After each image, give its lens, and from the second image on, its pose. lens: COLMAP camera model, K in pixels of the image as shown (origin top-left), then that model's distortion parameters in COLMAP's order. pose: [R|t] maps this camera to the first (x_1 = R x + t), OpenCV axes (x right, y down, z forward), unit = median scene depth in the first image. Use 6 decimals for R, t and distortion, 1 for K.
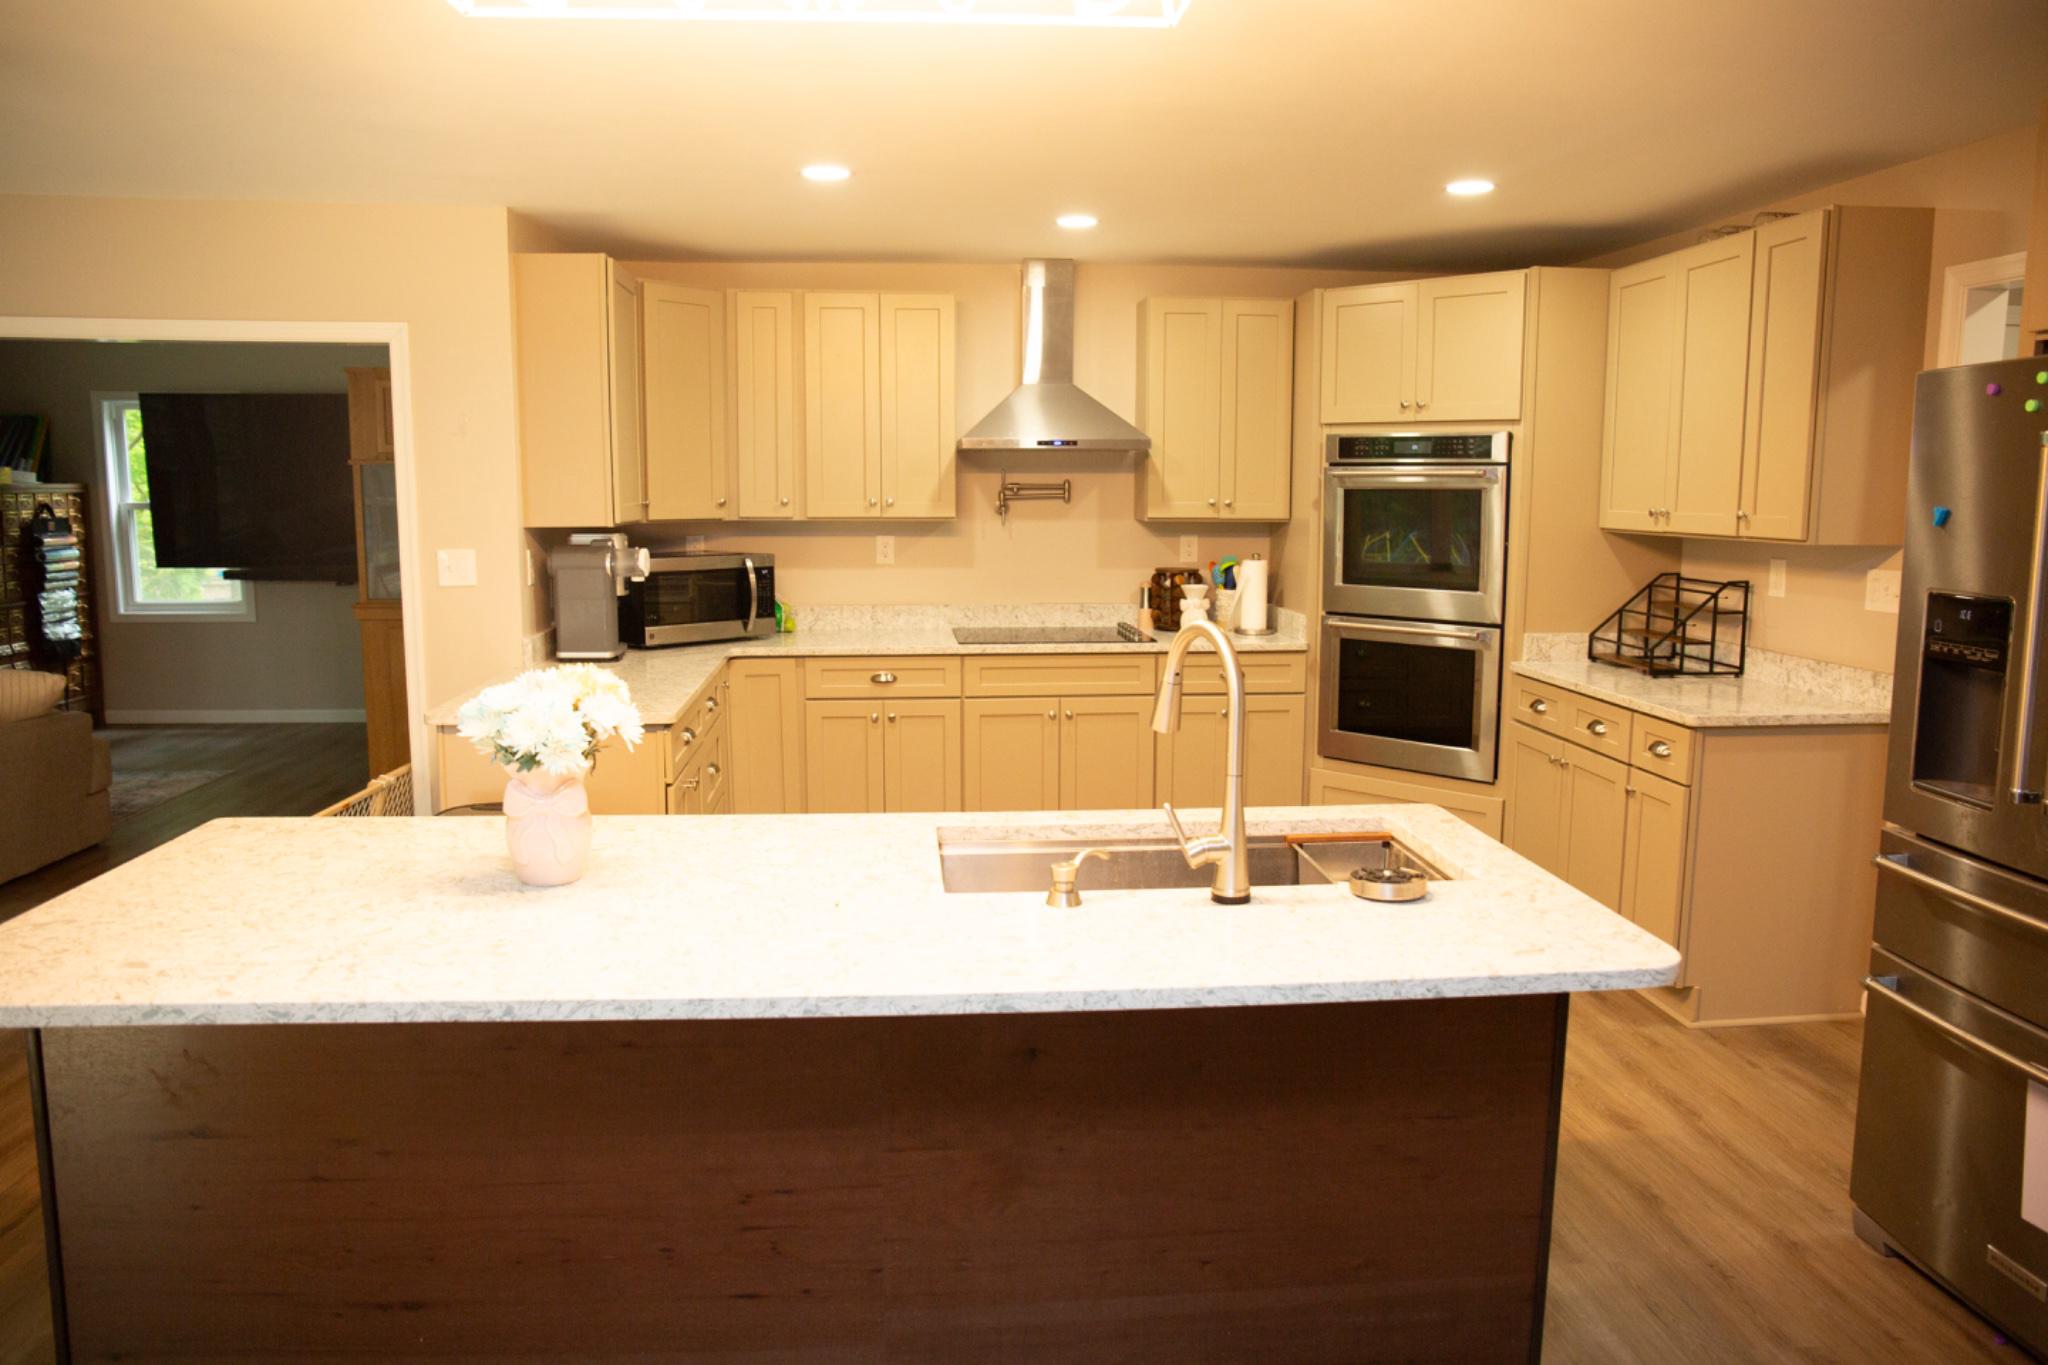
lens RADIAL K [[1407.7, 0, 1020.0], [0, 1407.7, 672.9], [0, 0, 1]] dist [-0.101359, 0.090315]
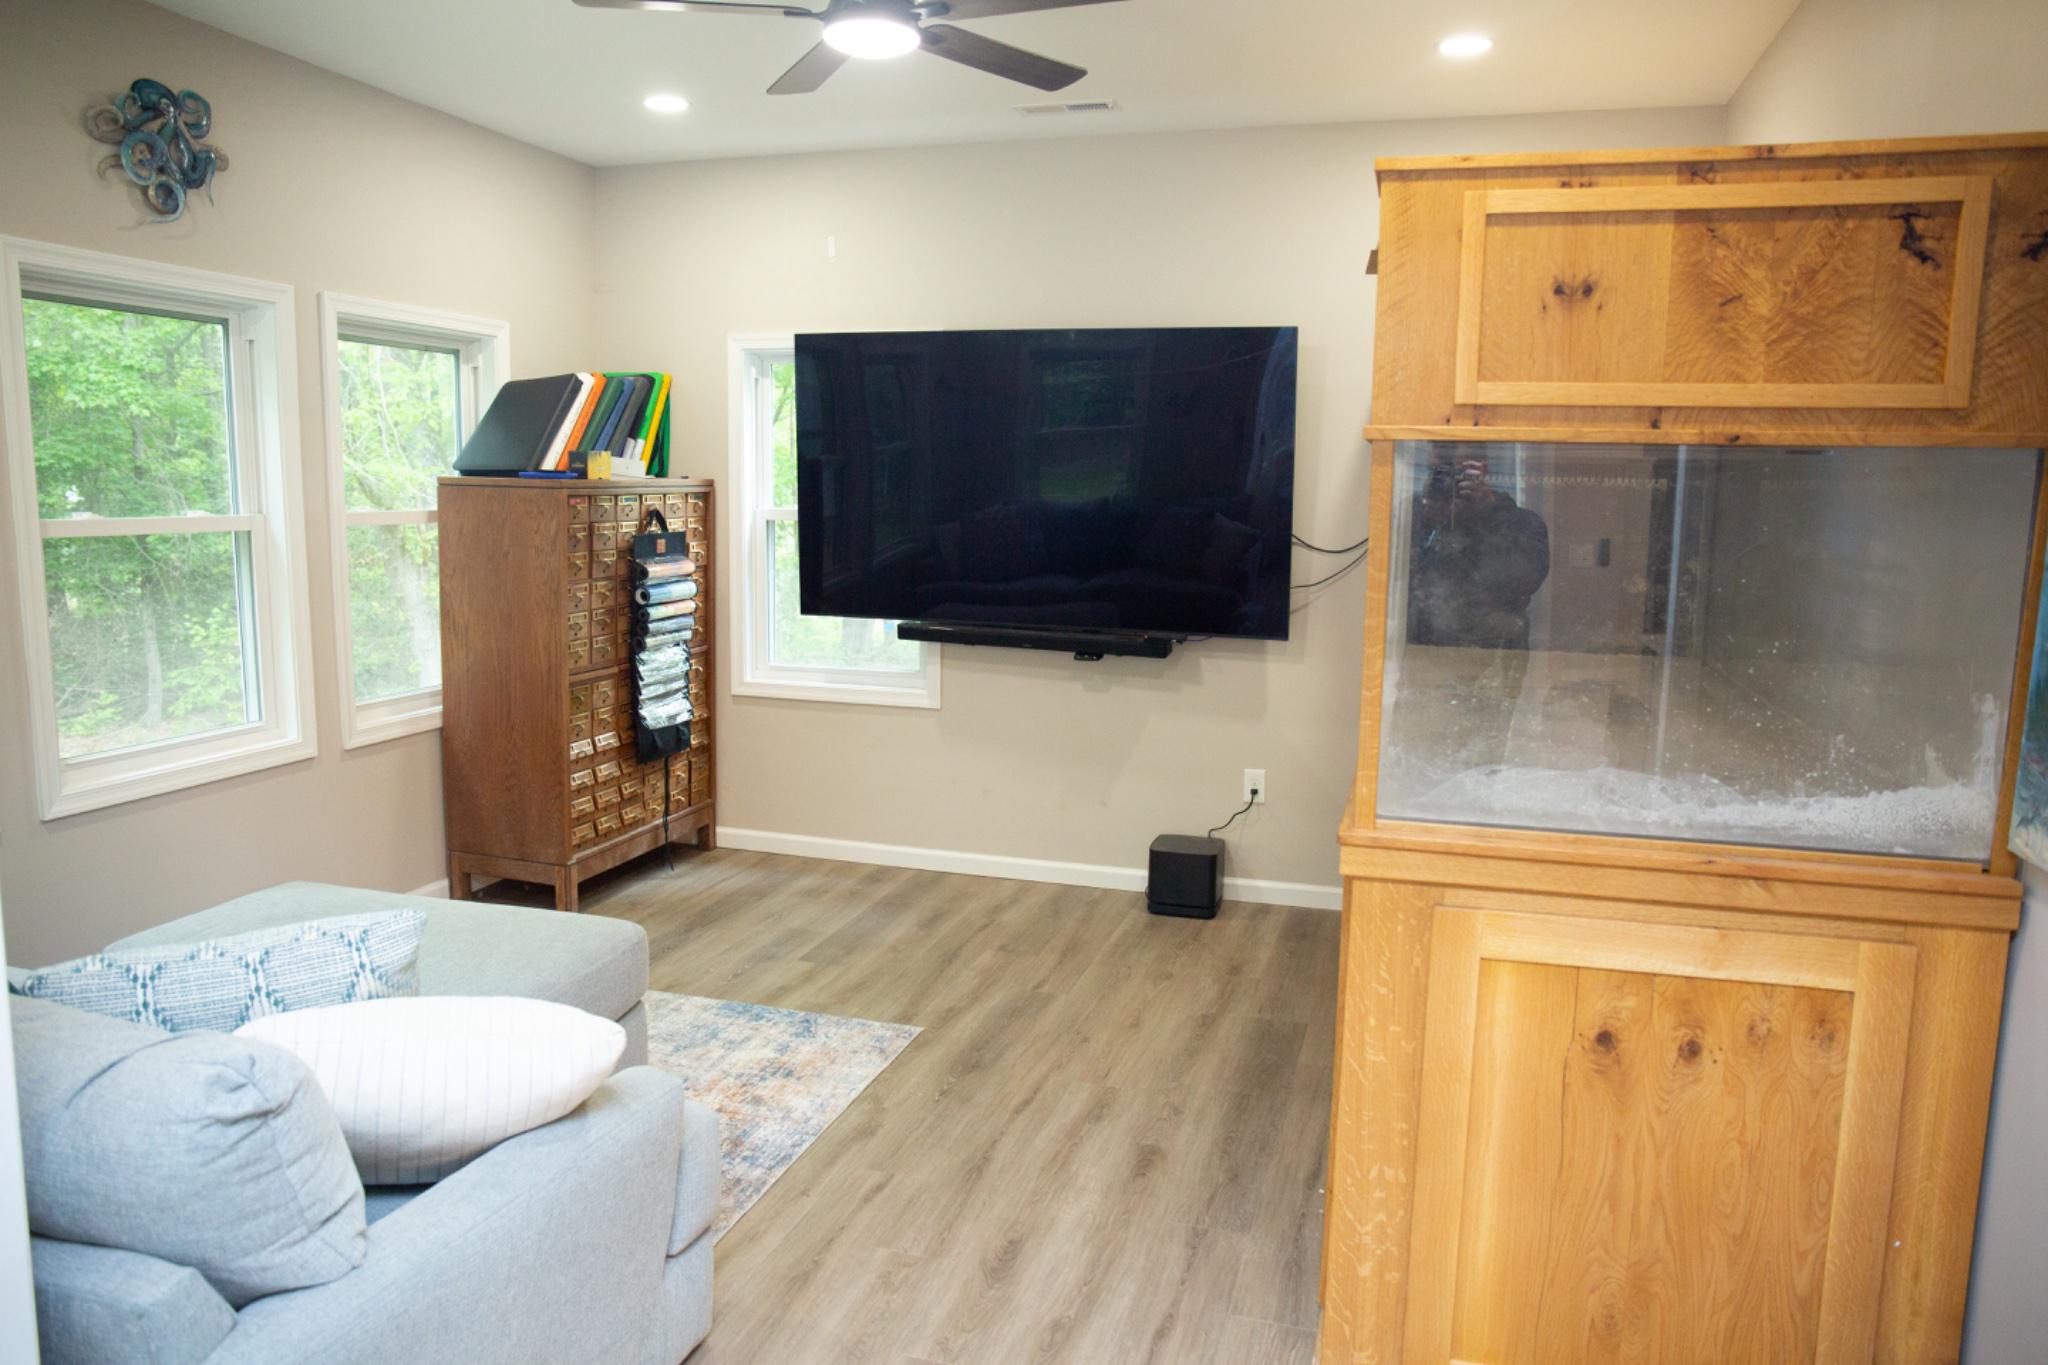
lens RADIAL K [[1407.7, 0, 1020.0], [0, 1407.7, 672.9], [0, 0, 1]] dist [-0.101359, 0.090315]
pose [[0.927237, 0.060187, -0.369608, -0.309911], [-0.060553, 0.998108, 0.010625, -0.065290], [0.369548, 0.012529, 0.929127, 0.458970]]
